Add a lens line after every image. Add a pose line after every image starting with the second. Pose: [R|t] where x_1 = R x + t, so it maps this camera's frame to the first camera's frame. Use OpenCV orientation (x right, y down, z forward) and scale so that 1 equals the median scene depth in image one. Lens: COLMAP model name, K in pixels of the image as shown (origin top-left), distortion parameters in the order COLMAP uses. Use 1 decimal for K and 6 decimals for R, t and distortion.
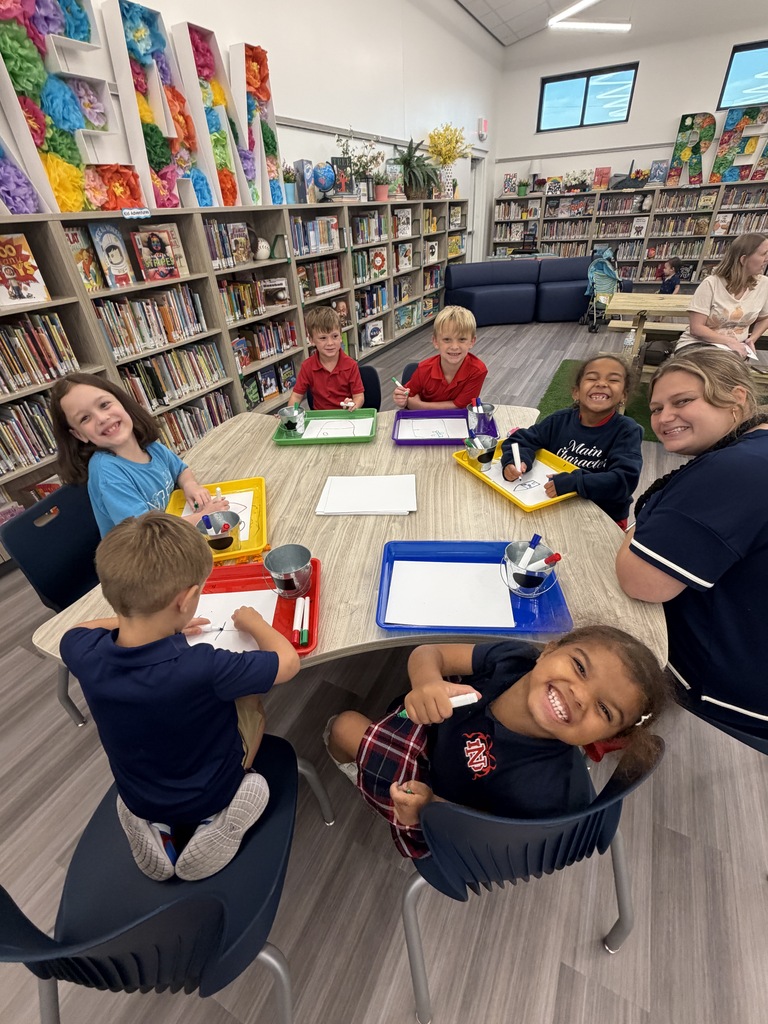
lens RADIAL K [[451.0, 0, 382.1], [0, 451.0, 514.8], [0, 0, 1]] dist [-0.000132, -0.000319]
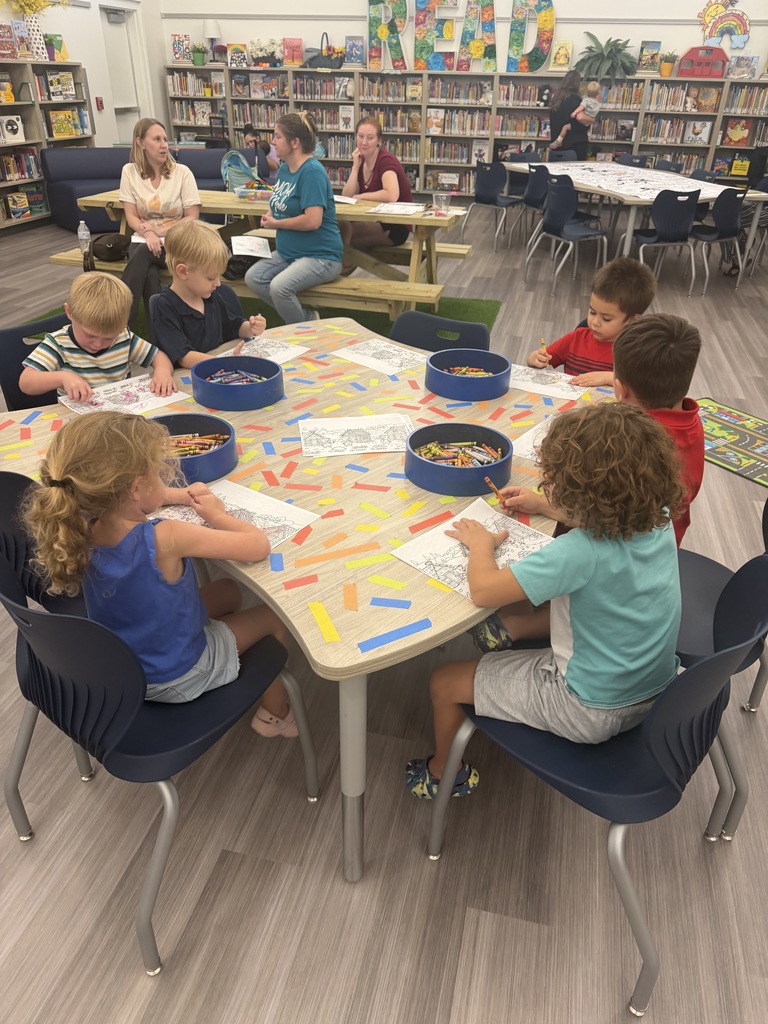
lens RADIAL K [[751.6, 0, 380.4], [0, 751.6, 526.8], [0, 0, 1]] dist [0.009422, -0.016596]
pose [[0.972610, -0.051842, 0.226590, 0.600070], [0.064588, 0.996698, -0.049198, 0.239033], [-0.223292, 0.062486, 0.972747, -0.420965]]
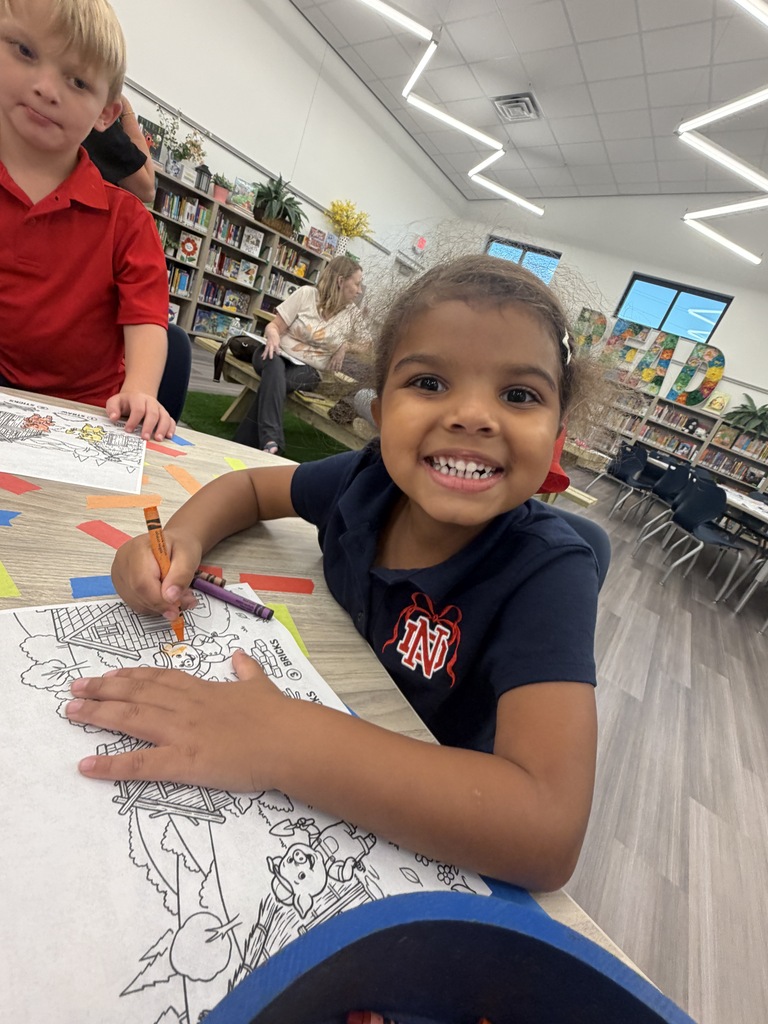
lens RADIAL K [[482.2, 0, 379.9], [0, 482.2, 504.3], [0, 0, 1]] dist [-0.002083, 0.001318]
pose [[0.905971, 0.423218, -0.010110, 0.781574], [-0.410234, 0.871781, -0.267780, 0.041458], [-0.104516, 0.246748, 0.963427, 0.116281]]
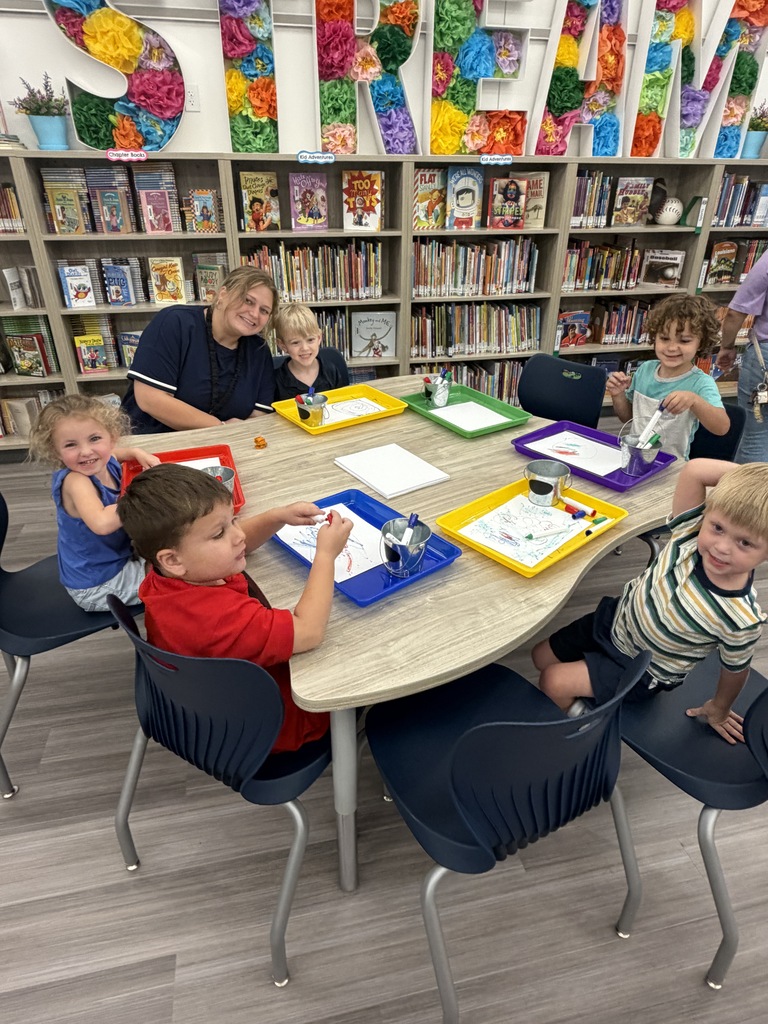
lens RADIAL K [[629.8, 0, 392.3], [0, 629.8, 507.6], [0, 0, 1]] dist [0.001821, -0.001842]
pose [[0.634285, 0.422354, -0.647533, 0.310018], [-0.468755, 0.876159, 0.112310, -0.046085], [0.614777, 0.232298, 0.753715, 0.022379]]
